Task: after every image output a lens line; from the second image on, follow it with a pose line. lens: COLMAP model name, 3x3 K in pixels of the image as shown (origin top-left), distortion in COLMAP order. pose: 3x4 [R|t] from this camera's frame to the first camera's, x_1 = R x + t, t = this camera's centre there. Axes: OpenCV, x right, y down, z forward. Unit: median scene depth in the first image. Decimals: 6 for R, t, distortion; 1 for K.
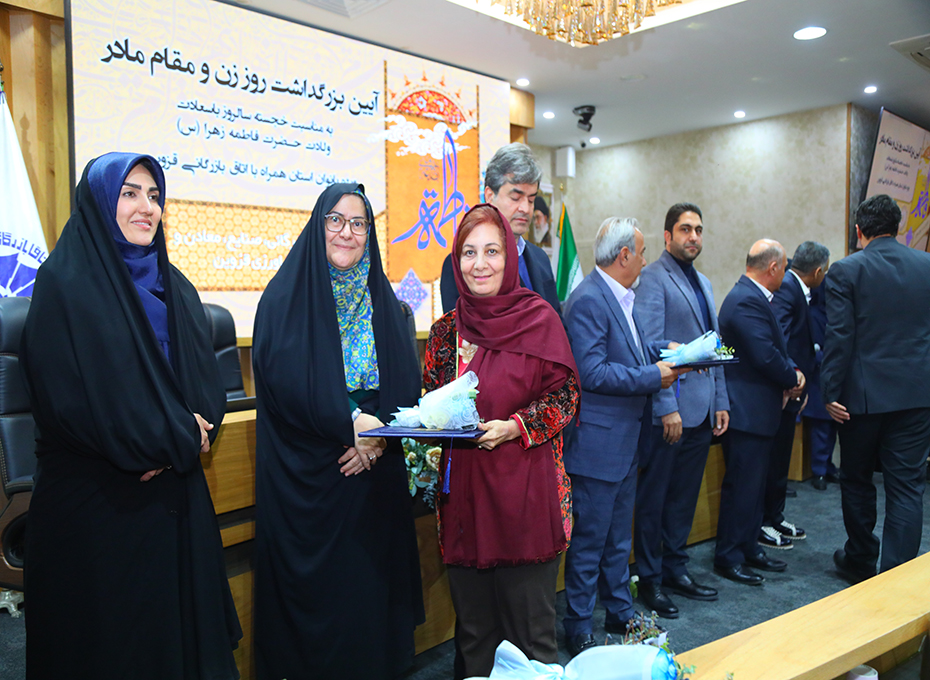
lens RADIAL K [[810.0, 0, 461.0], [0, 810.0, 340.6], [0, 0, 1]] dist [-0.059727, 0.106245]
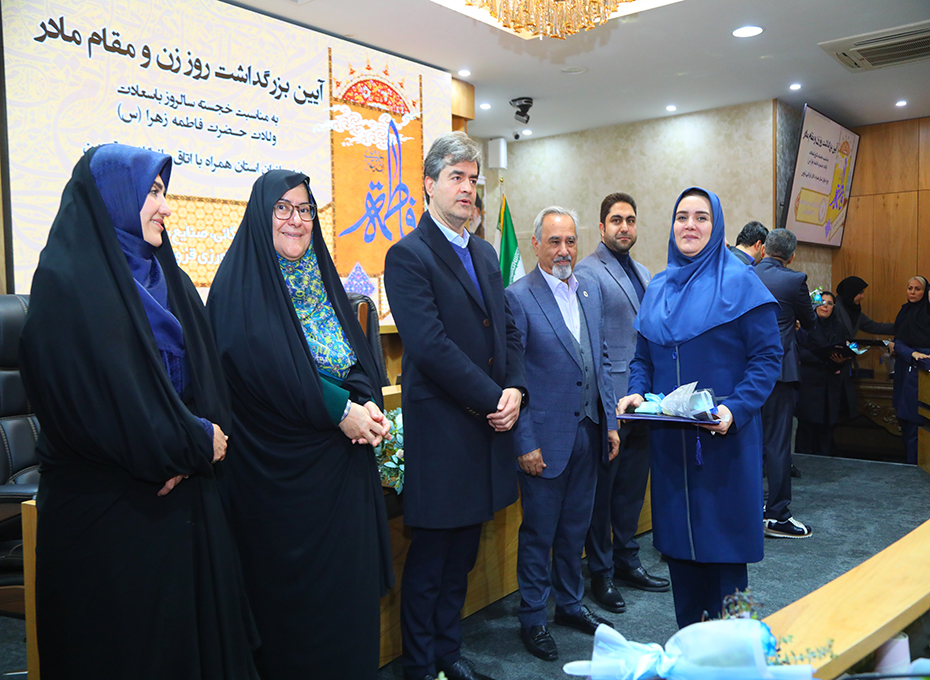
lens RADIAL K [[831.7, 0, 469.4], [0, 831.7, 334.7], [0, 0, 1]] dist [-0.039296, 0.094210]
pose [[0.992081, -0.017571, 0.124363, -0.051642], [0.017644, 0.999844, 0.000514, 0.000255], [-0.124353, 0.001684, 0.992237, -0.010294]]
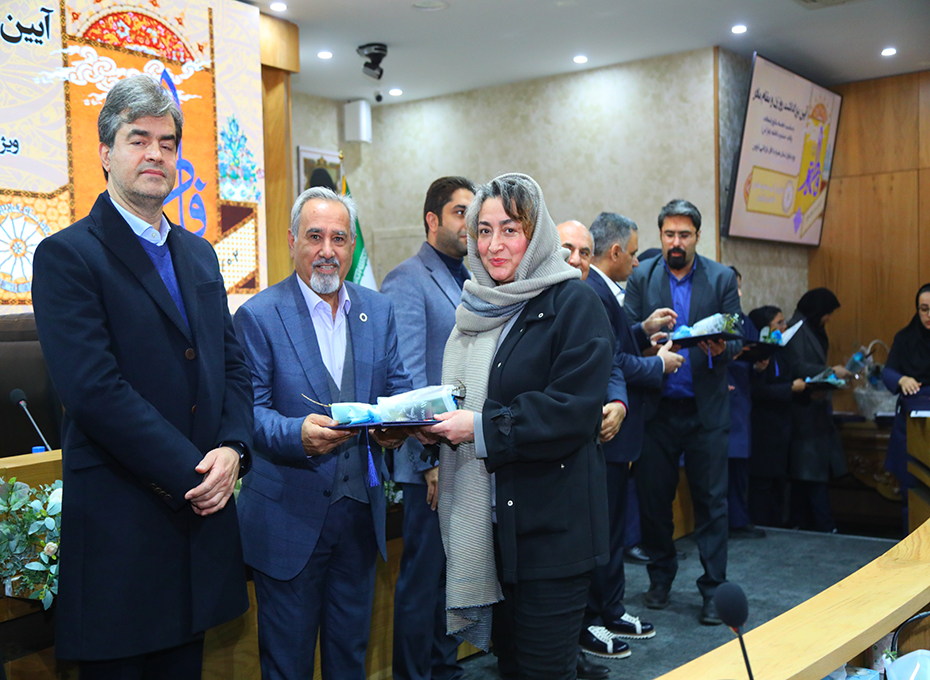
lens RADIAL K [[1100.8, 0, 464.2], [0, 1100.8, 329.5], [0, 0, 1]] dist [0.077320, 0.096347]
pose [[0.983072, -0.021310, 0.181977, 0.056285], [0.027365, 0.999150, -0.030831, 0.000237], [-0.181166, 0.035289, 0.982819, 0.011620]]
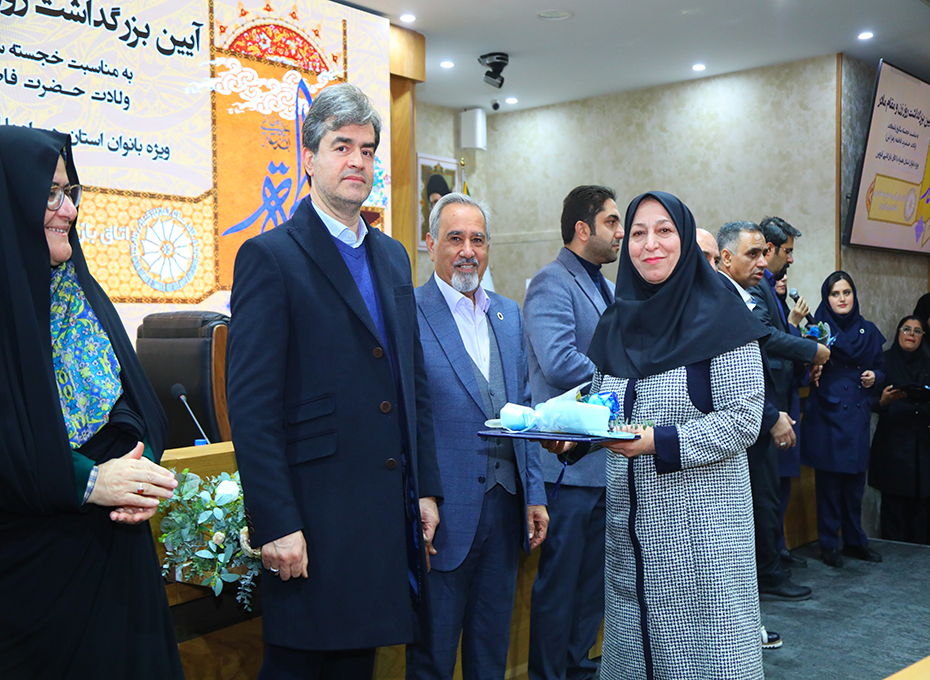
lens RADIAL K [[1075.9, 0, 468.9], [0, 1075.9, 328.1], [0, 0, 1]] dist [0.076330, 0.072440]
pose [[0.994429, -0.003684, 0.105347, 0.028401], [0.007586, 0.999299, -0.036662, -0.000509], [-0.105138, 0.037257, 0.993759, 0.021147]]
